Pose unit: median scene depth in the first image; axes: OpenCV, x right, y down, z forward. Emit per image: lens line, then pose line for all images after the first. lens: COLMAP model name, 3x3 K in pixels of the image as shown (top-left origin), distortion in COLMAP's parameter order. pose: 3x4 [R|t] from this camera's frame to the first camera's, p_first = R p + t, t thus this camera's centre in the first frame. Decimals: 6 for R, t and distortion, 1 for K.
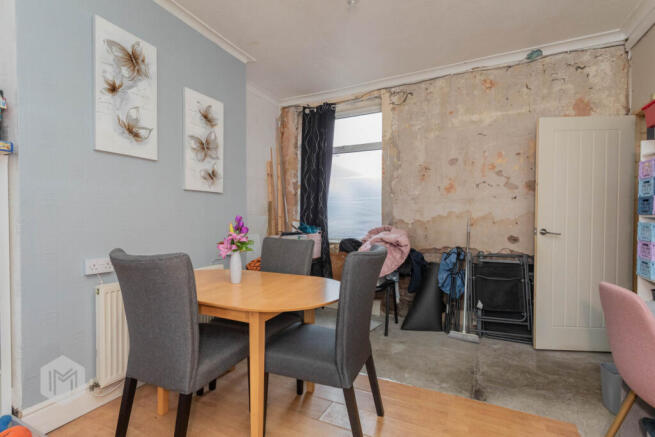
lens RADIAL K [[308.2, 0, 327.9], [0, 308.2, 221.1], [0, 0, 1]] dist [0.000117, 0.000199]
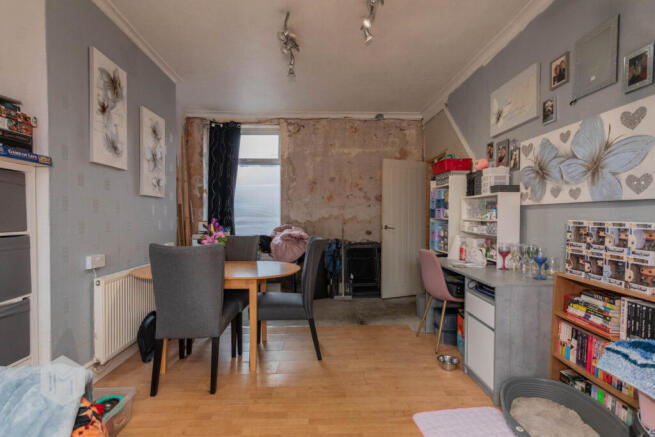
lens RADIAL K [[308.2, 0, 330.4], [0, 308.2, 219.5], [0, 0, 1]] dist [0.000117, 0.000199]
pose [[0.876438, -0.003693, 0.481500, -0.314389], [0.005602, 0.999981, -0.002527, -0.004161], [-0.481482, 0.004912, 0.876442, -0.266574]]
